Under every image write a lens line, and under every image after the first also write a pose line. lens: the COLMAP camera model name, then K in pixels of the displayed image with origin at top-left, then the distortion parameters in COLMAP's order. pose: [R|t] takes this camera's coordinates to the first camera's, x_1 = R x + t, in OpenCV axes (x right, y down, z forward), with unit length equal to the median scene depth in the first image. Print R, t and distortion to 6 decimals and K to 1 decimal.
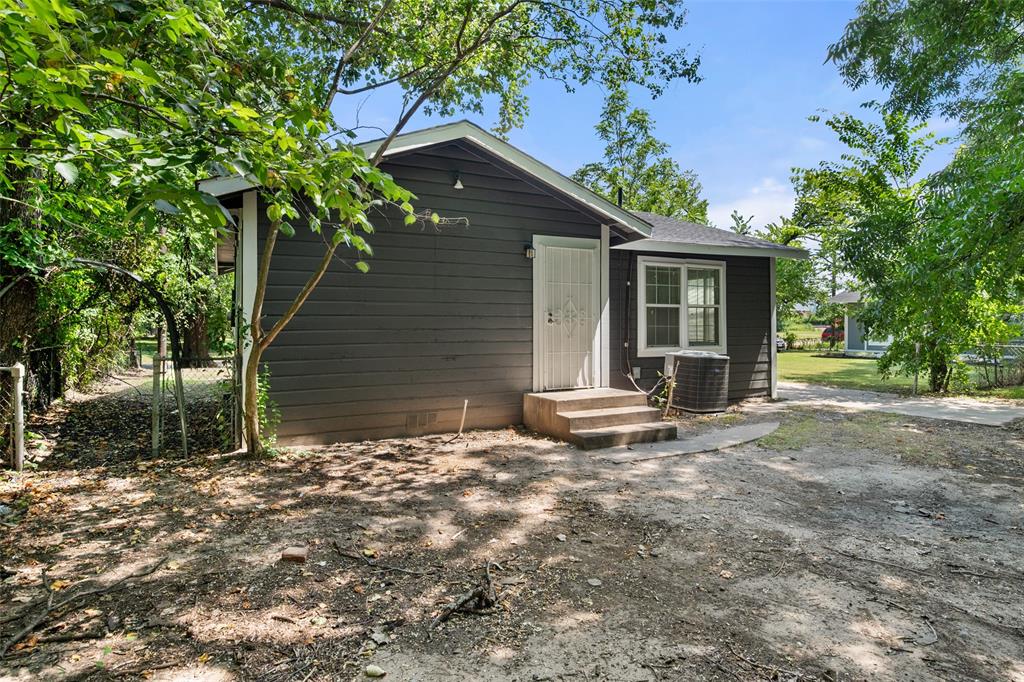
lens RADIAL K [[561.3, 0, 512.0], [0, 561.3, 341.0], [0, 0, 1]] dist [-0.000582, -0.000096]
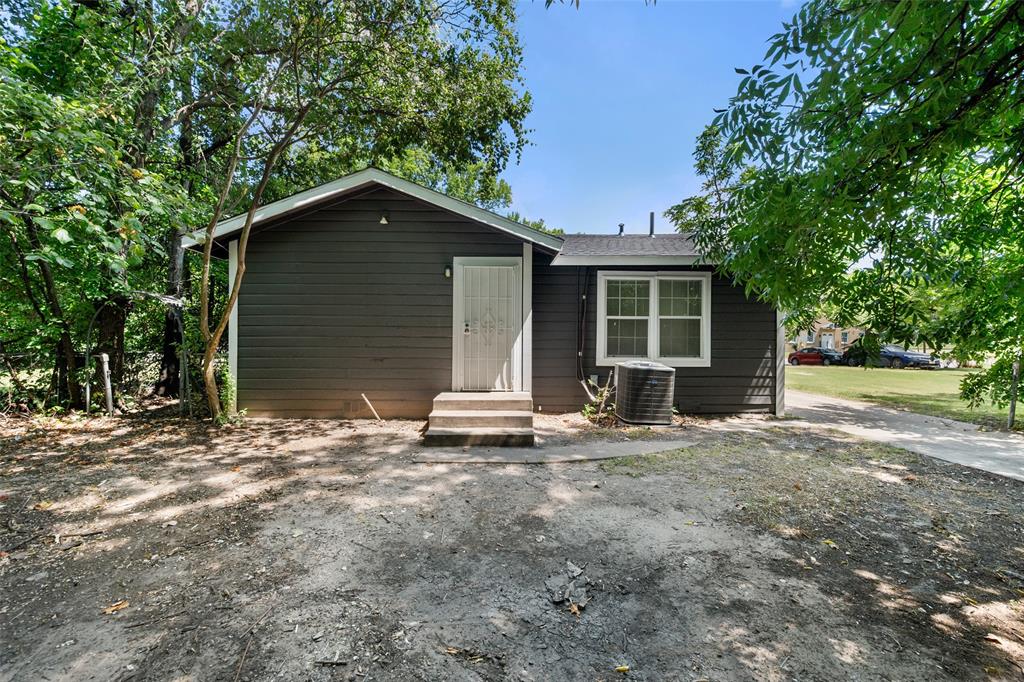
lens RADIAL K [[402.4, 0, 508.2], [0, 402.4, 348.7], [0, 0, 1]] dist [0.000543, -0.000017]
pose [[0.899529, 0.018845, -0.436455, 0.486368], [-0.021190, 0.999775, -0.000506, 0.000063], [0.436347, 0.009703, 0.899726, 0.283195]]
